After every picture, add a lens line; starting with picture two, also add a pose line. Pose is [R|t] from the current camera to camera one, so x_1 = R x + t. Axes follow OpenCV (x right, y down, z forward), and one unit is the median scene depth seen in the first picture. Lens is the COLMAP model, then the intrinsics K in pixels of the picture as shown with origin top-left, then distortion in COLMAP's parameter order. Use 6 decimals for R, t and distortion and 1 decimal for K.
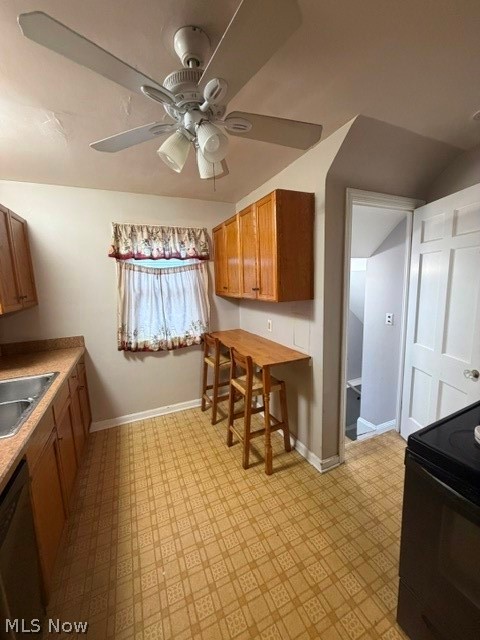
lens RADIAL K [[252.7, 0, 239.9], [0, 252.7, 317.6], [0, 0, 1]] dist [-0.000590, -0.000133]
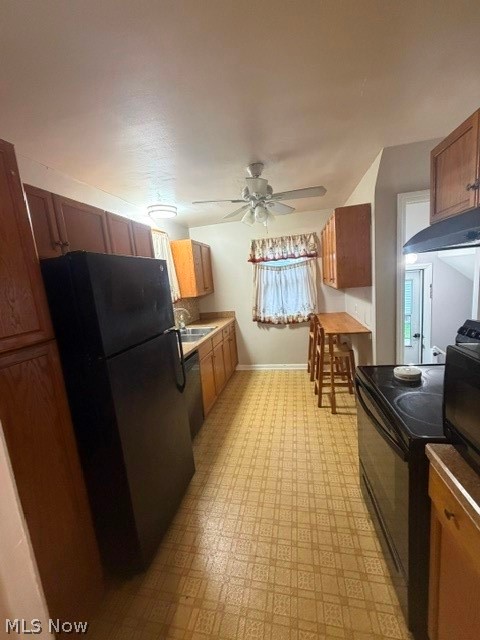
lens RADIAL K [[252.7, 0, 239.9], [0, 252.7, 317.6], [0, 0, 1]] dist [-0.000590, -0.000133]
pose [[0.801881, 0.050749, -0.595324, 0.377196], [-0.027530, 0.998466, 0.048033, 0.033735], [0.596849, -0.022127, 0.802048, -0.298008]]
